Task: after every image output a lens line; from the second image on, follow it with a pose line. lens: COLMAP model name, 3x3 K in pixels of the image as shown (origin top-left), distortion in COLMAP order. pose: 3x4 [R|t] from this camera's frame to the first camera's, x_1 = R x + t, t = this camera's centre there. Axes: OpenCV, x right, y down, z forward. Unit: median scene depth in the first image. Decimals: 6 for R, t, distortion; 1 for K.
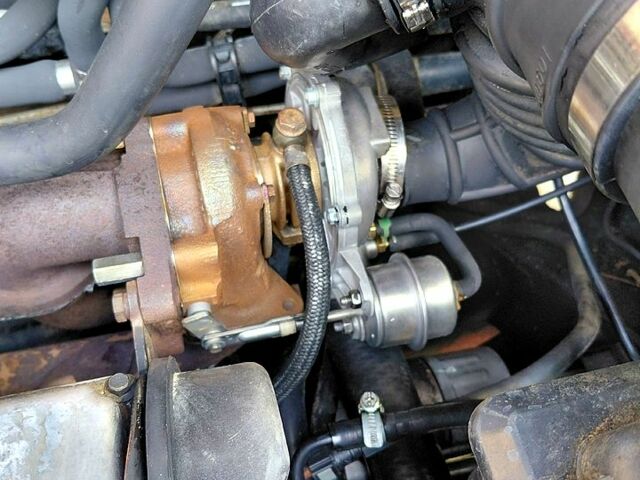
lens RADIAL K [[676.3, 0, 320.0], [0, 676.3, 240.0], [0, 0, 1]] dist [0.163524, -0.525272]
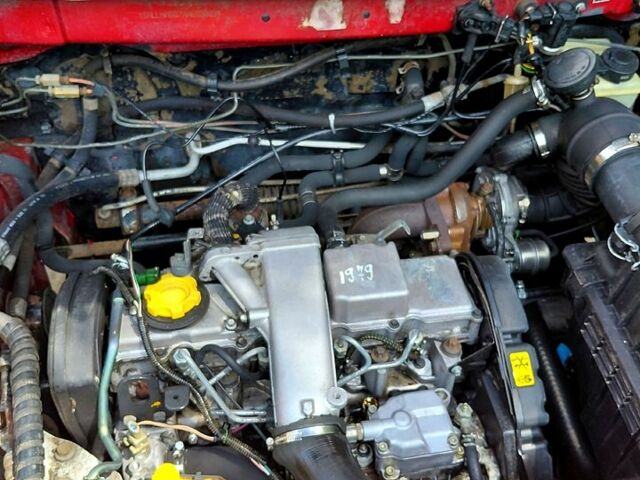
lens RADIAL K [[676.3, 0, 320.0], [0, 676.3, 240.0], [0, 0, 1]] dist [0.163524, -0.525272]
pose [[0.996997, 0.030464, -0.071201, -0.512308], [-0.040925, 0.987774, -0.150424, 0.476343], [0.065748, 0.152886, 0.986054, -1.718601]]
